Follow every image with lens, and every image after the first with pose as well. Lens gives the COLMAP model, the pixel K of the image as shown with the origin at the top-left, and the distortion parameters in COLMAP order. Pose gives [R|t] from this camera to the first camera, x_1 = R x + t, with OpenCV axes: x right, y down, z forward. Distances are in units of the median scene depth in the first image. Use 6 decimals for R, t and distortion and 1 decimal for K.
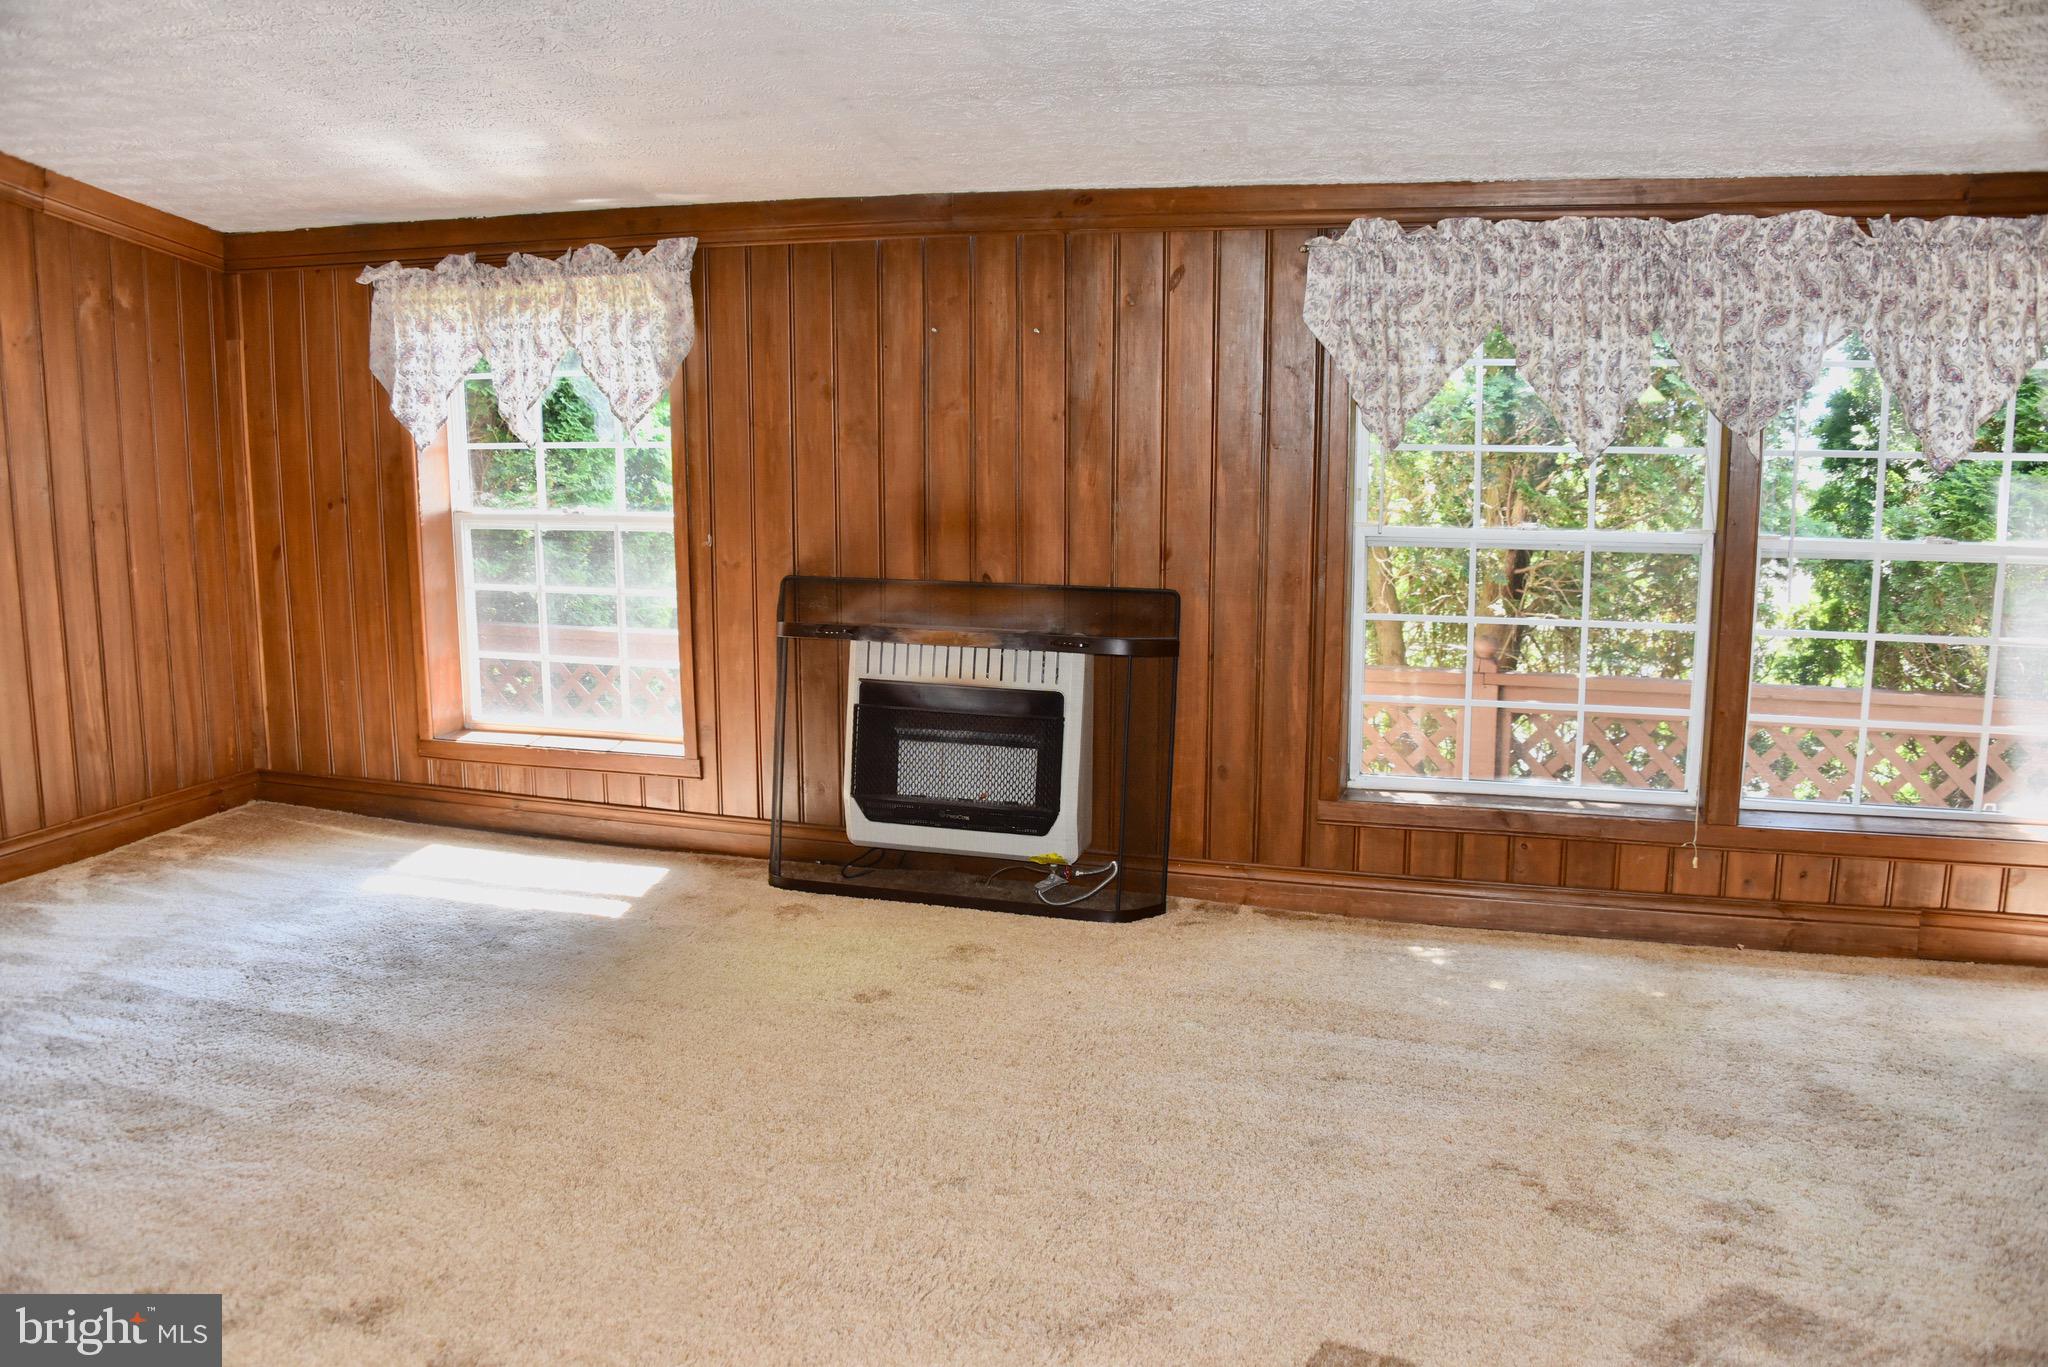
lens RADIAL K [[1652.2, 0, 1019.5], [0, 1652.2, 683.3], [0, 0, 1]] dist [-0.149686, 0.091761]
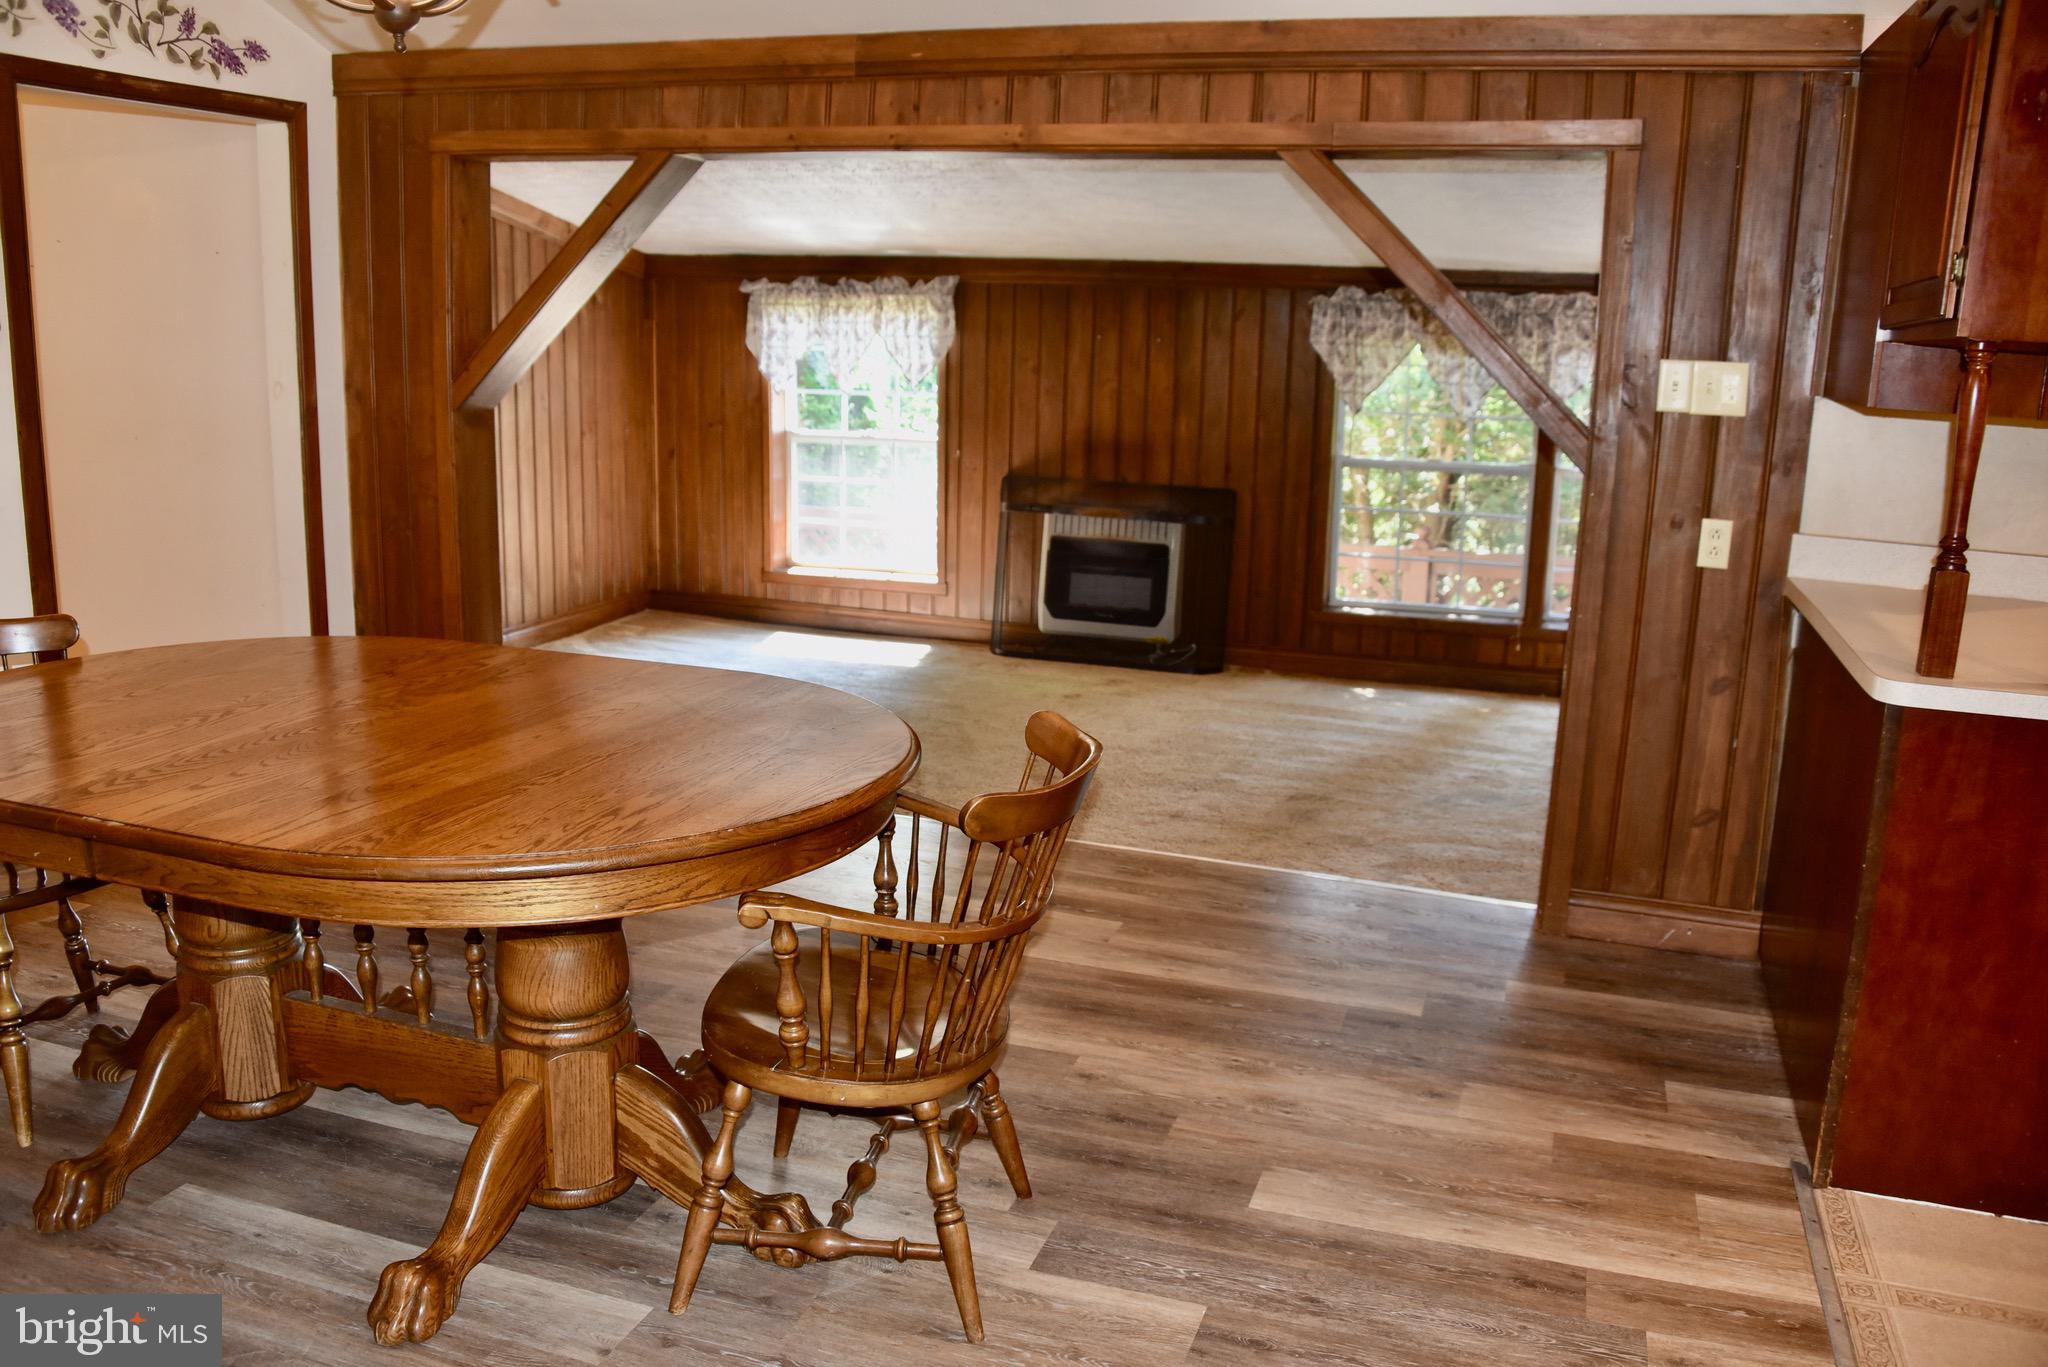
lens RADIAL K [[1652.2, 0, 1012.8], [0, 1652.2, 684.8], [0, 0, 1]] dist [-0.149686, 0.091761]
pose [[0.999590, 0.025137, -0.013733, -0.106799], [-0.024345, 0.998187, 0.055050, 0.058350], [0.015092, -0.054693, 0.998389, -0.736797]]
